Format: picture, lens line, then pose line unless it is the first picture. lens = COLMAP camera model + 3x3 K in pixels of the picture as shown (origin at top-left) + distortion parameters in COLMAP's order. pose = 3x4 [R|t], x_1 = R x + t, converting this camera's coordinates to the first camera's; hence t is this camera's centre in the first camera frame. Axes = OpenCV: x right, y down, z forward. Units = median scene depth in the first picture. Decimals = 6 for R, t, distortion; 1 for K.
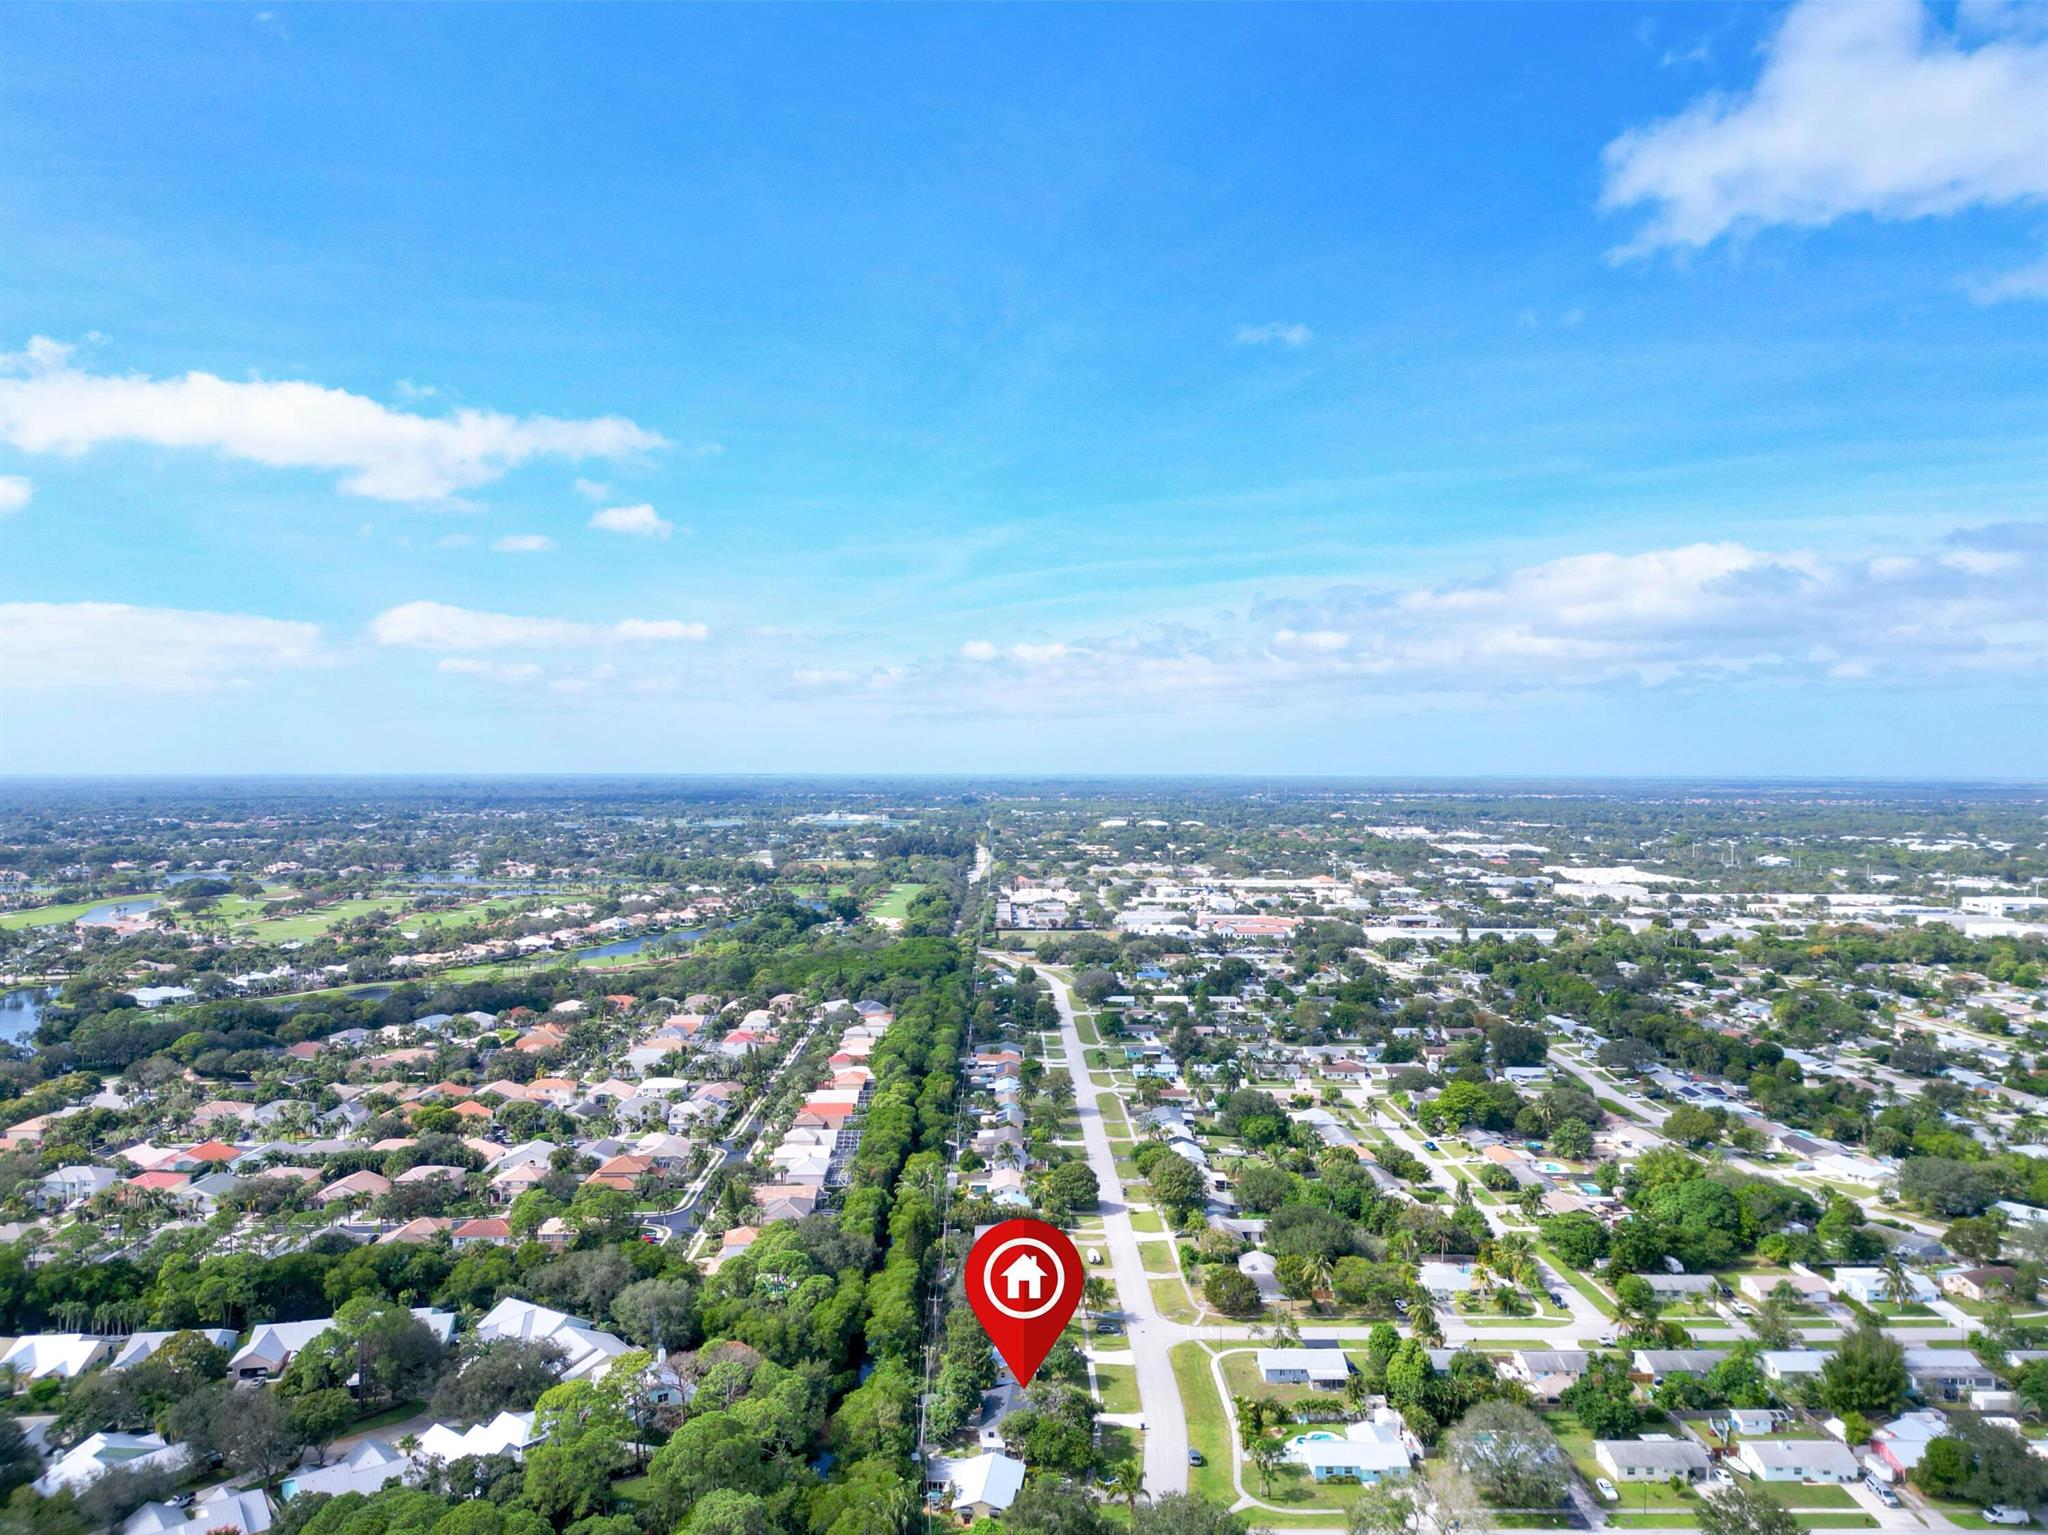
lens RADIAL K [[1453.4, 0, 1028.3], [0, 1453.4, 767.9], [0, 0, 1]] dist [0.028329, 0.000534]
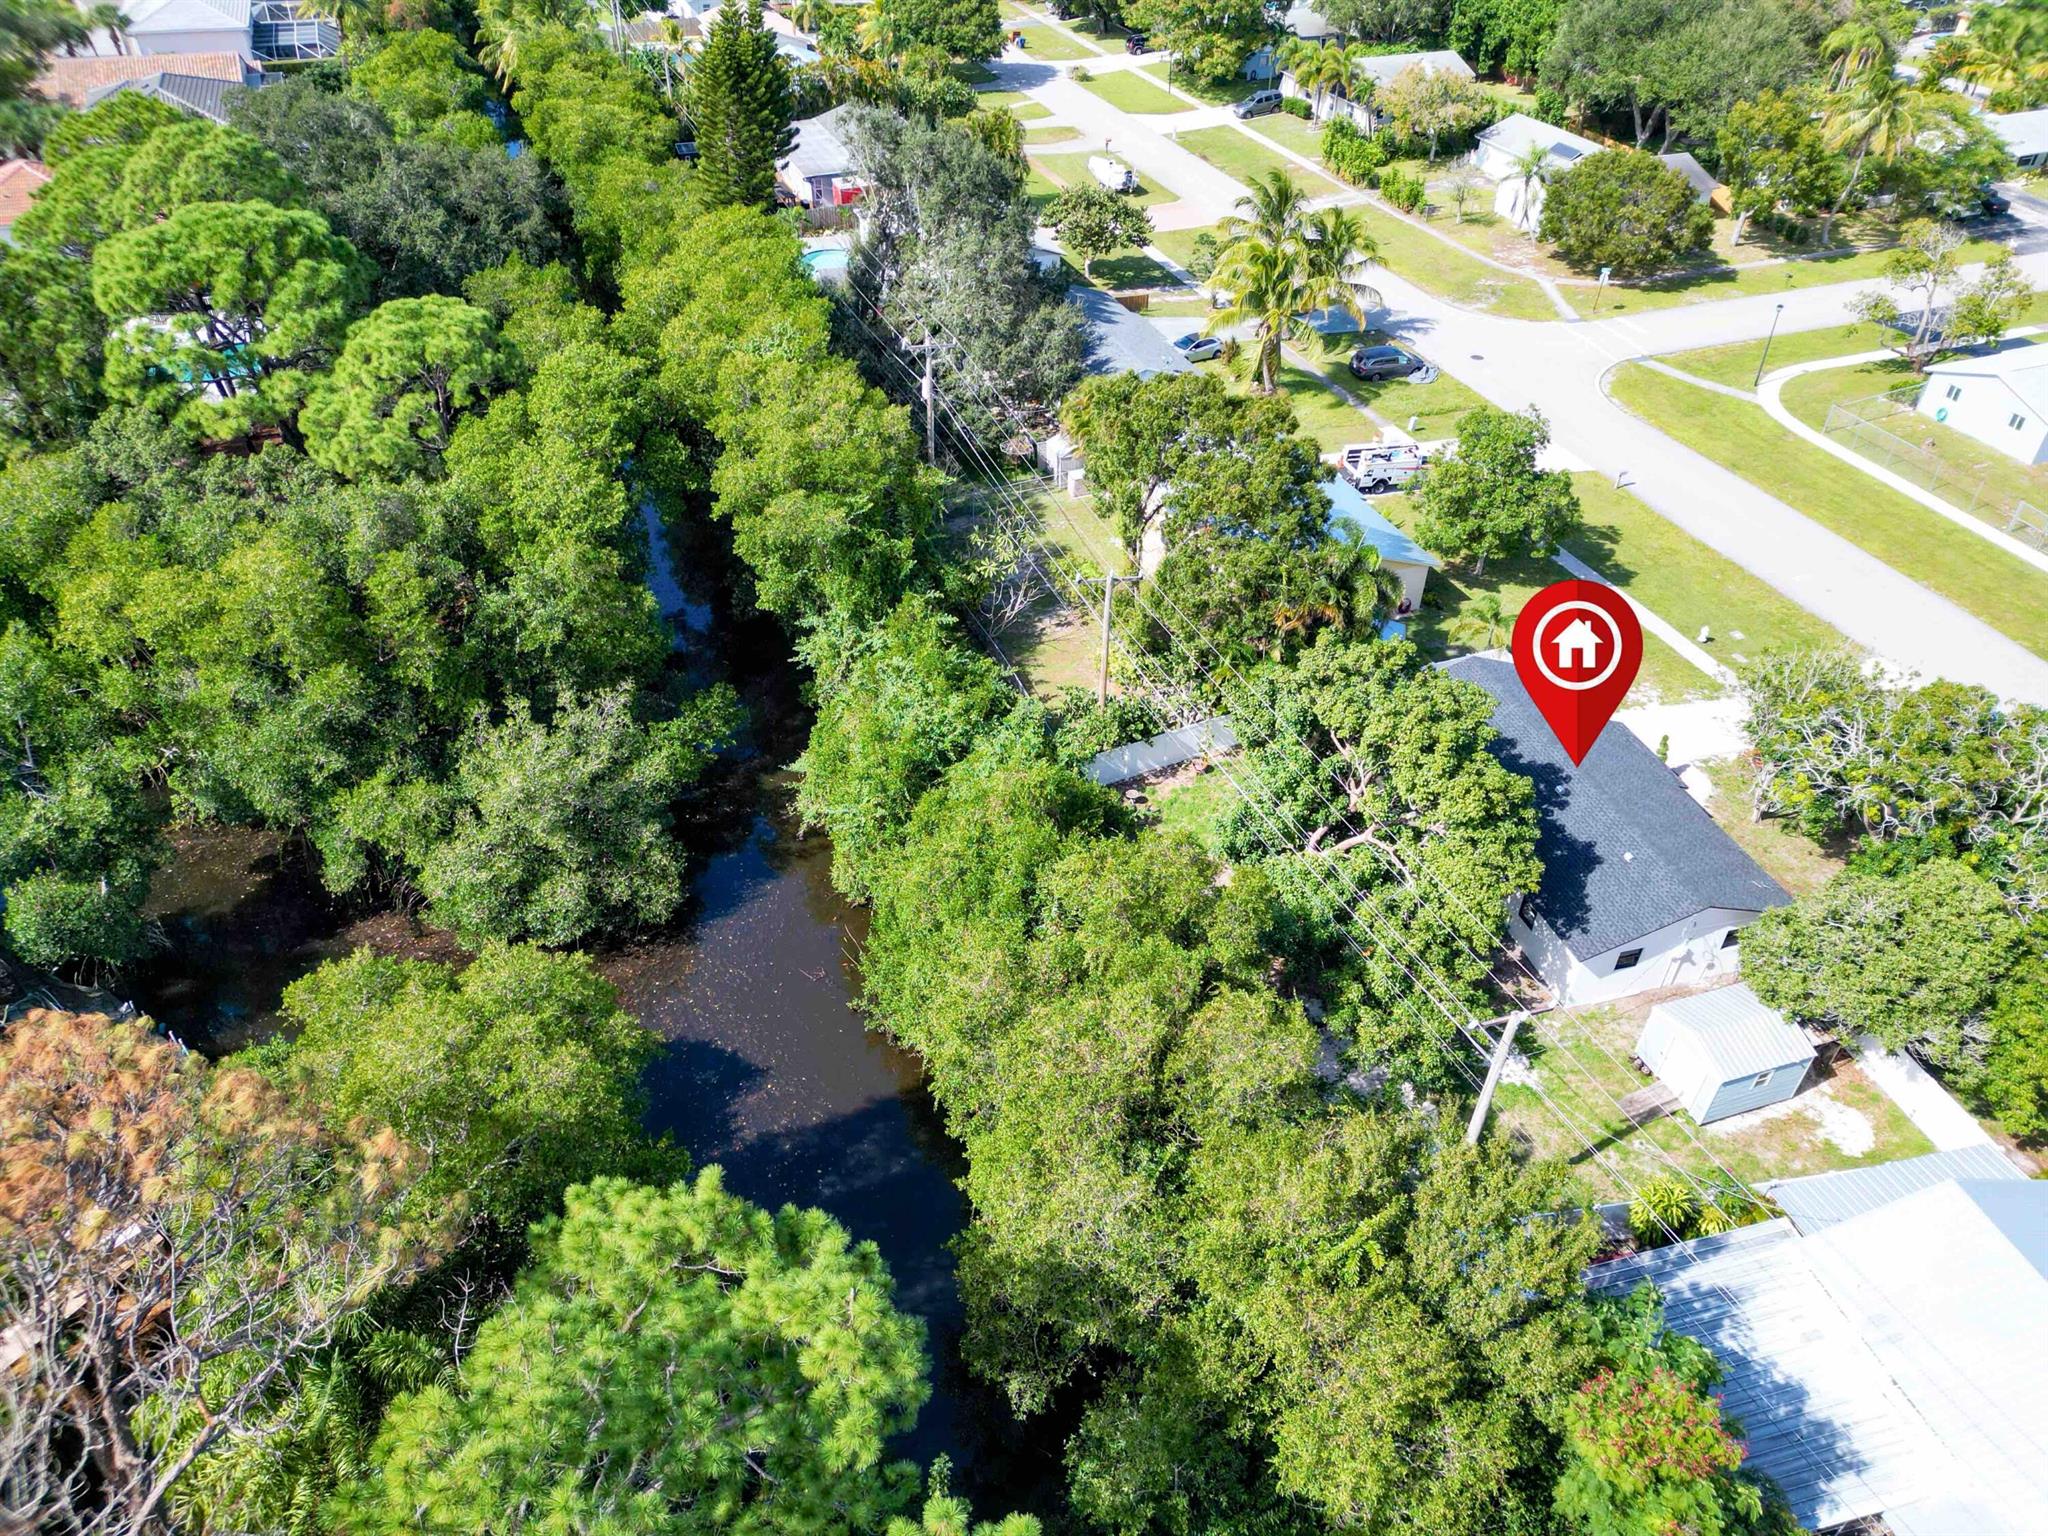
lens RADIAL K [[1453.4, 0, 1026.4], [0, 1453.4, 771.1], [0, 0, 1]] dist [0.028329, 0.000534]
pose [[0.939981, -0.200745, 0.275930, -0.134572], [-0.015268, 0.783087, 0.621724, 0.269517], [-0.340885, -0.588622, 0.733022, 0.778919]]
